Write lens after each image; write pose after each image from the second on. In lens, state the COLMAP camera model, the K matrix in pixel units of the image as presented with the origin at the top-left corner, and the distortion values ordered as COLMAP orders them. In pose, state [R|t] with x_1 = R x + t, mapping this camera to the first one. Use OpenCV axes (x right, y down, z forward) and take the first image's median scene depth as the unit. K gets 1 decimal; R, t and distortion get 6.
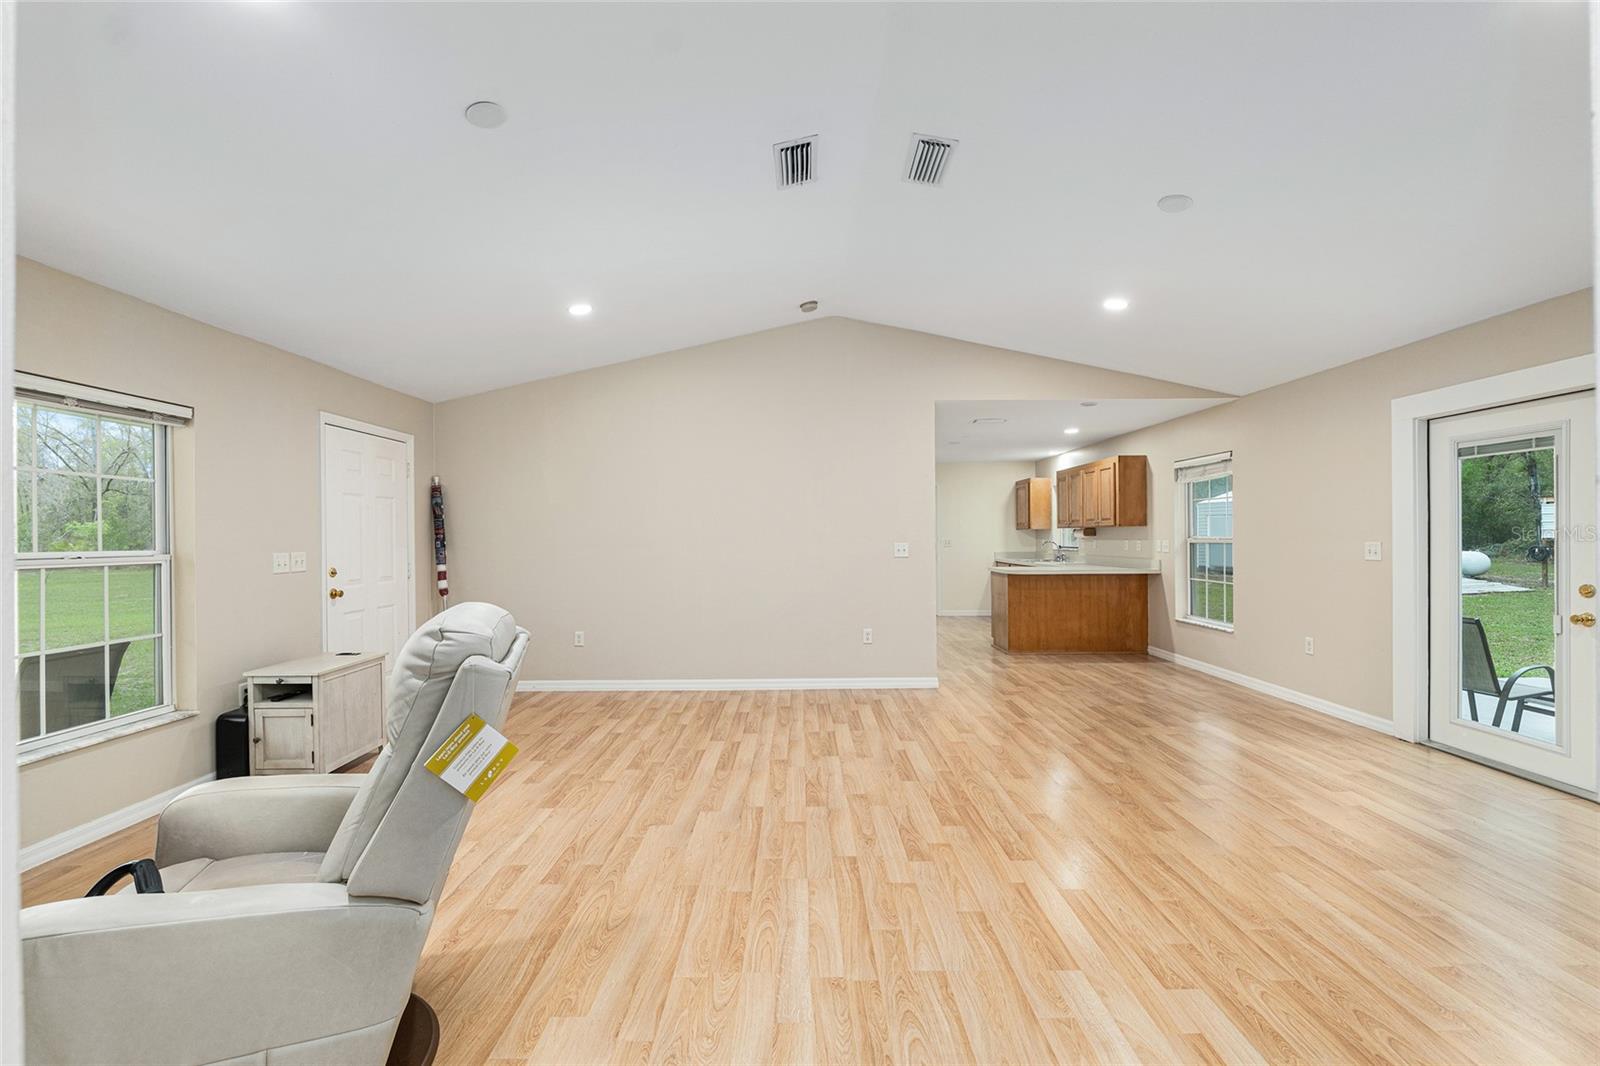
lens RADIAL K [[663.8, 0, 796.5], [0, 663.8, 536.7], [0, 0, 1]] dist [-0.010493, -0.000068]
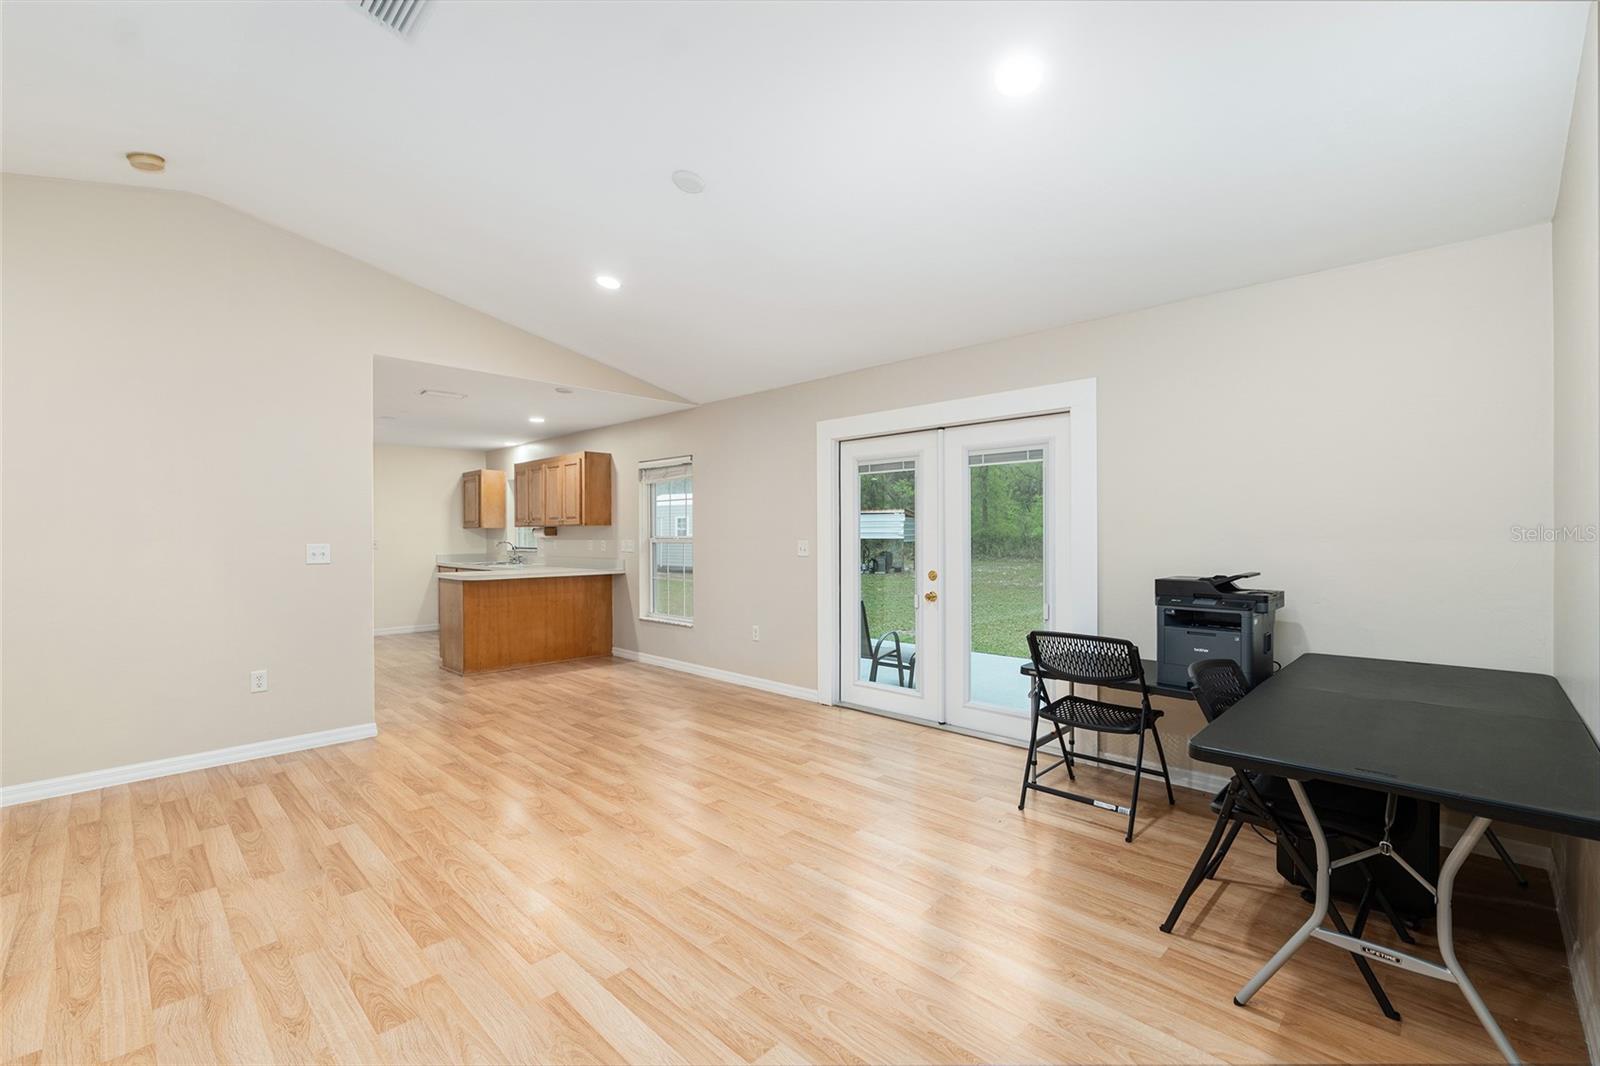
lens RADIAL K [[686.4, 0, 799.4], [0, 686.4, 535.3], [0, 0, 1]] dist [-0.006444, 0.000278]
pose [[0.695967, 0.002458, 0.718069, -0.013797], [-0.000694, 0.999996, -0.002751, 0.001757], [-0.718073, 0.001417, 0.695966, 0.138276]]
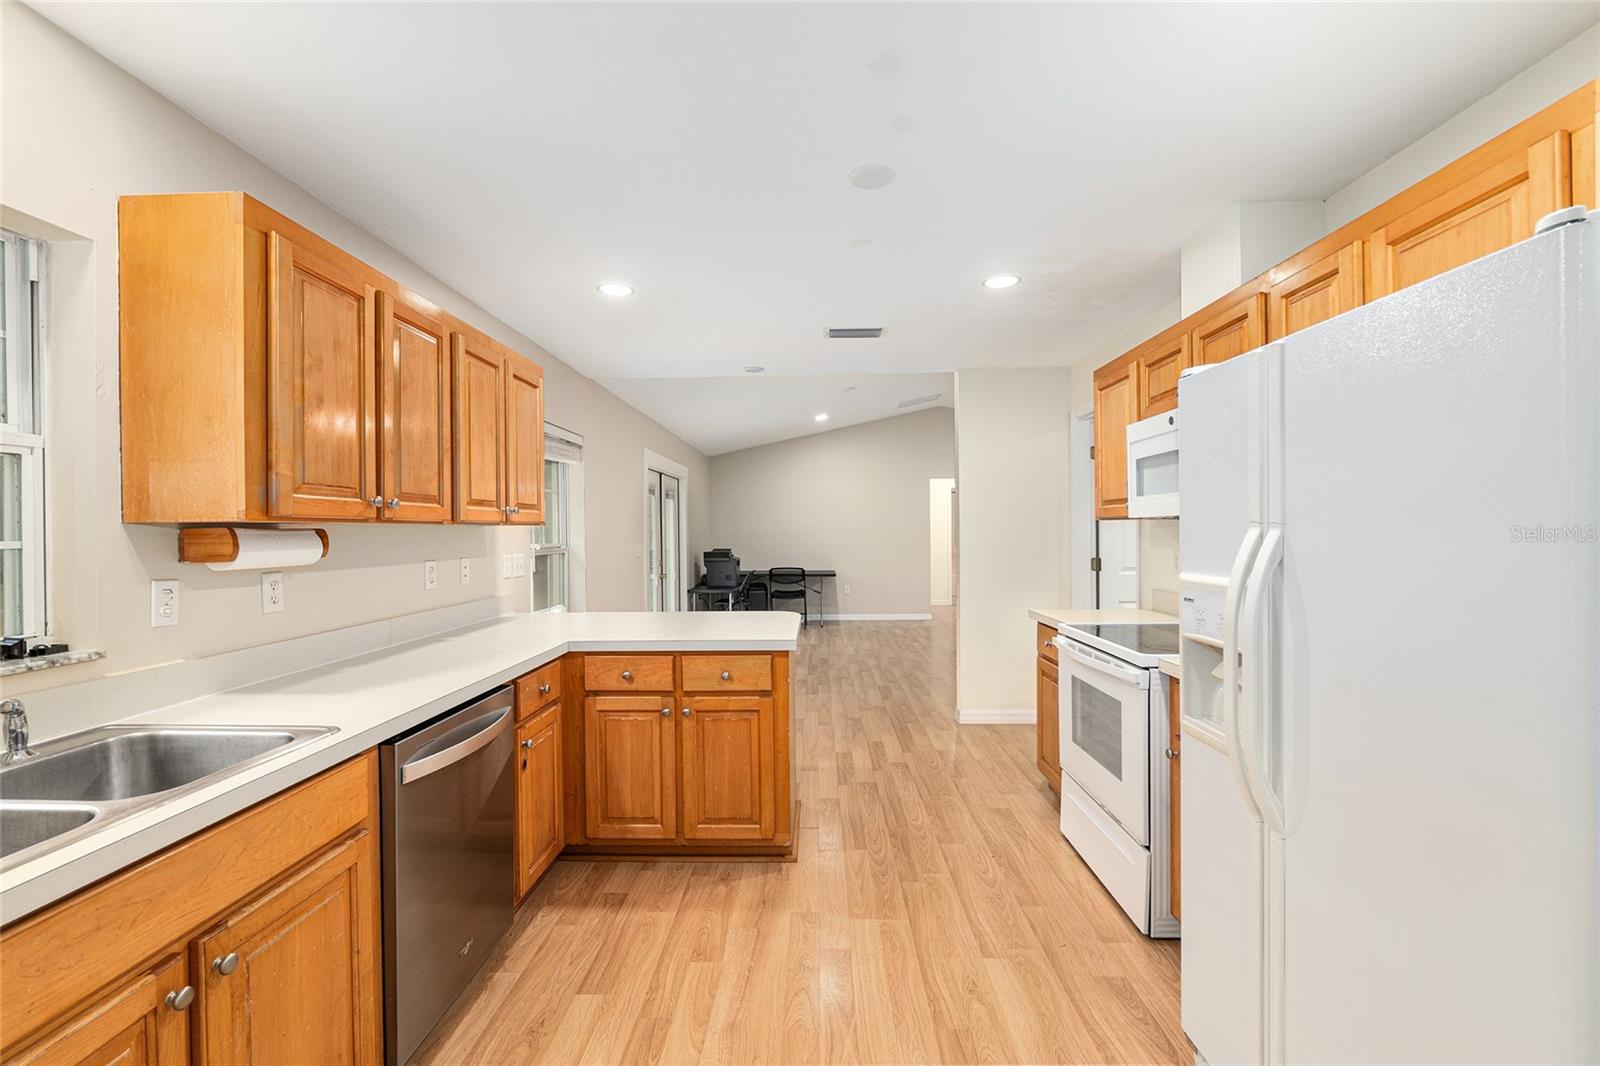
lens RADIAL K [[688.1, 0, 818.3], [0, 688.1, 536.0], [0, 0, 1]] dist [-0.007459, 0.000072]
pose [[-0.999886, 0.015050, -0.001470, 0.470400], [0.015036, 0.999844, 0.009288, -0.015955], [0.001609, 0.009265, -0.999956, 2.296377]]
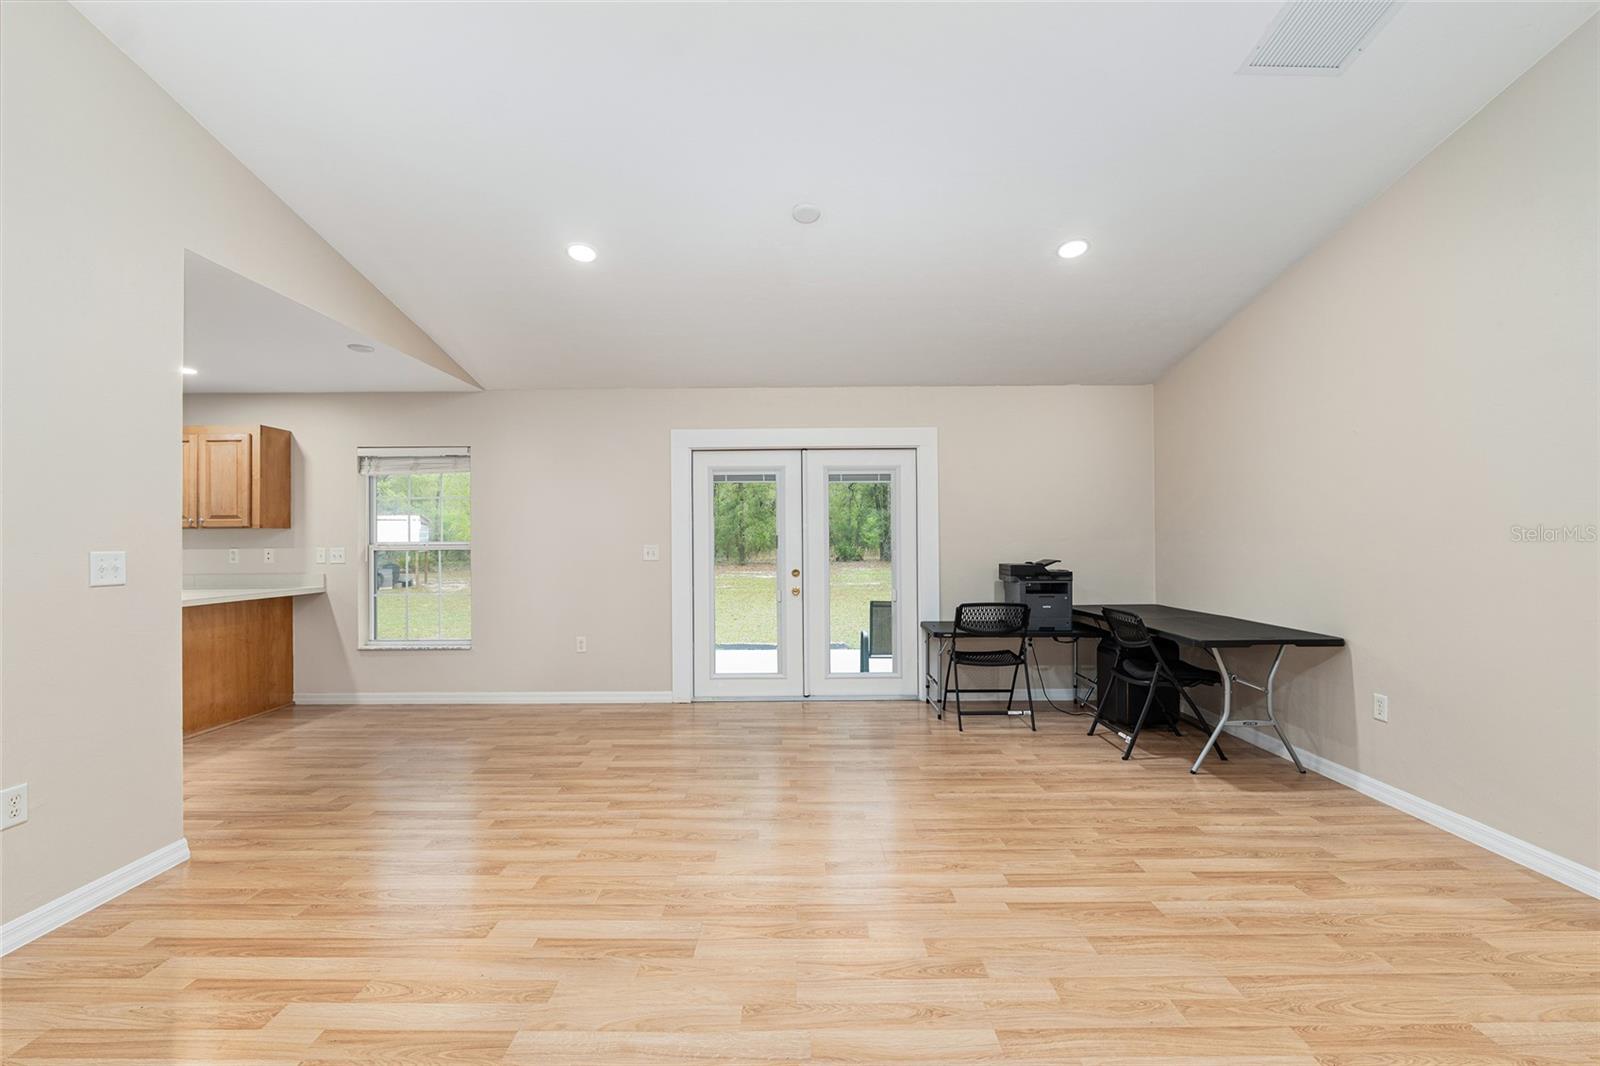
lens RADIAL K [[676.3, 0, 794.4], [0, 676.3, 539.7], [0, 0, 1]] dist [-0.007887, 0.000572]
pose [[-0.001530, 0.009361, 0.999955, -0.328133], [0.007237, 0.999930, -0.009350, 0.010763], [-0.999973, 0.007223, -0.001598, 0.699871]]
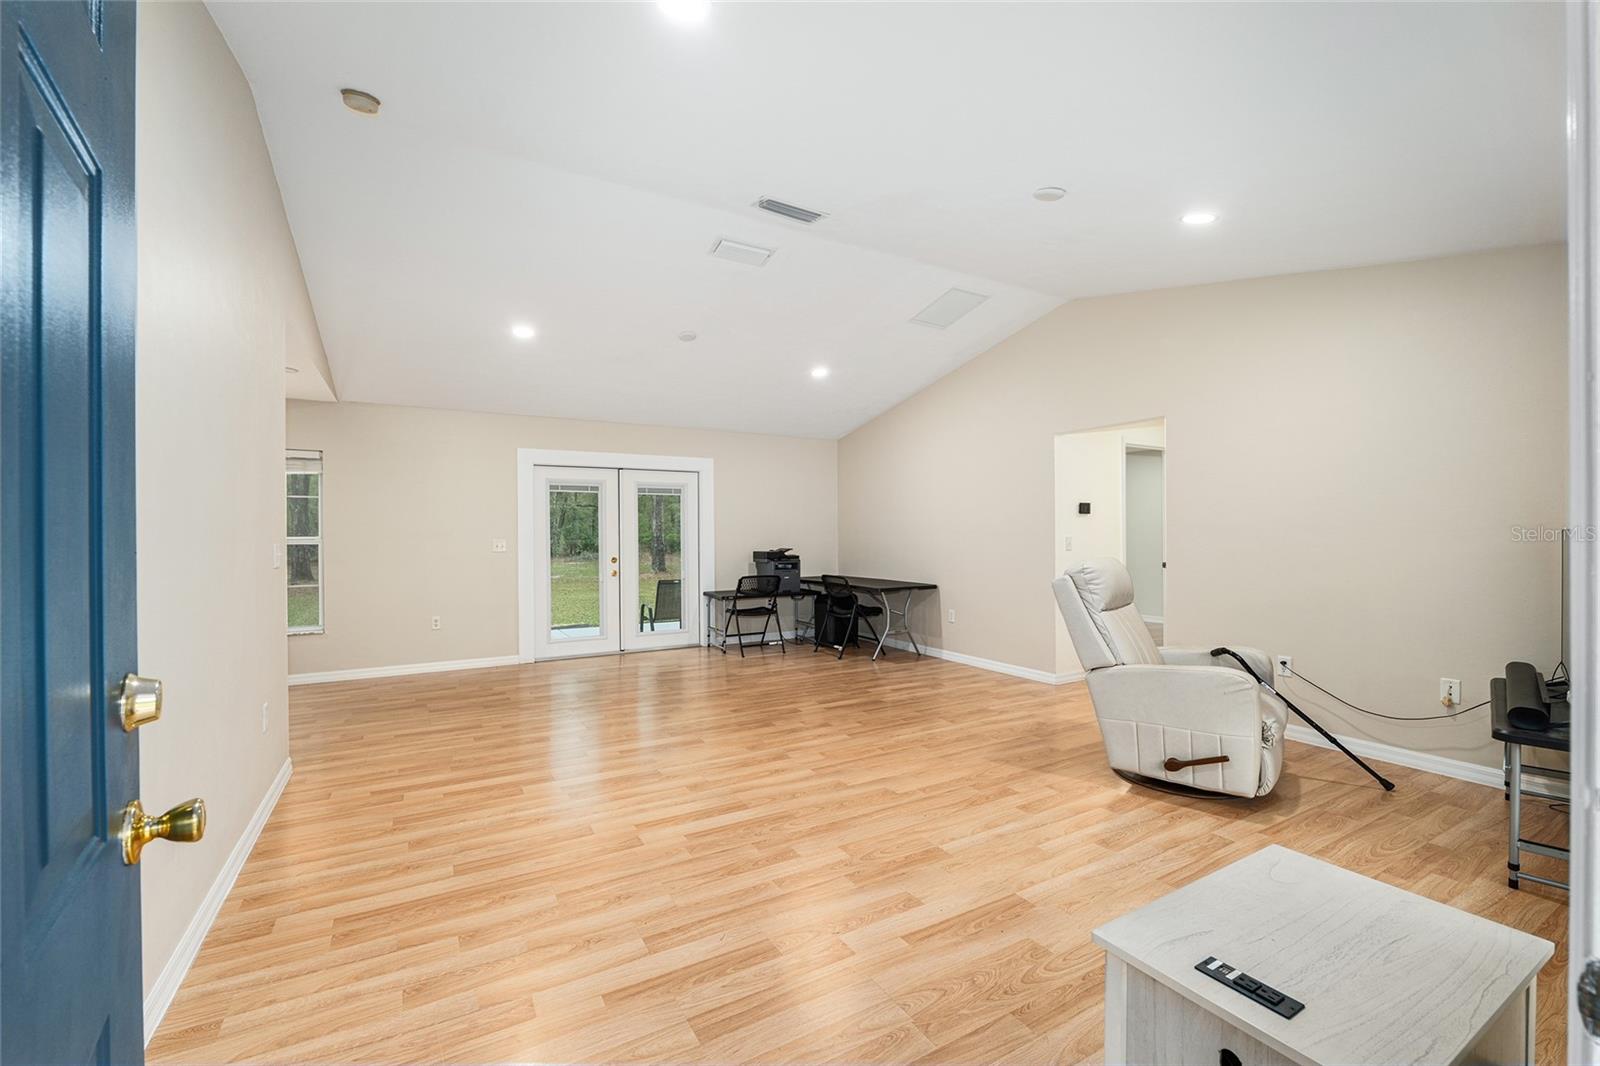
lens RADIAL K [[663.8, 0, 796.5], [0, 663.8, 536.7], [0, 0, 1]] dist [-0.010493, -0.000068]
pose [[-0.504503, 0.008659, 0.863366, -0.705908], [0.009886, 0.999942, -0.004252, 0.013453], [-0.863353, 0.006390, -0.504560, 1.108142]]
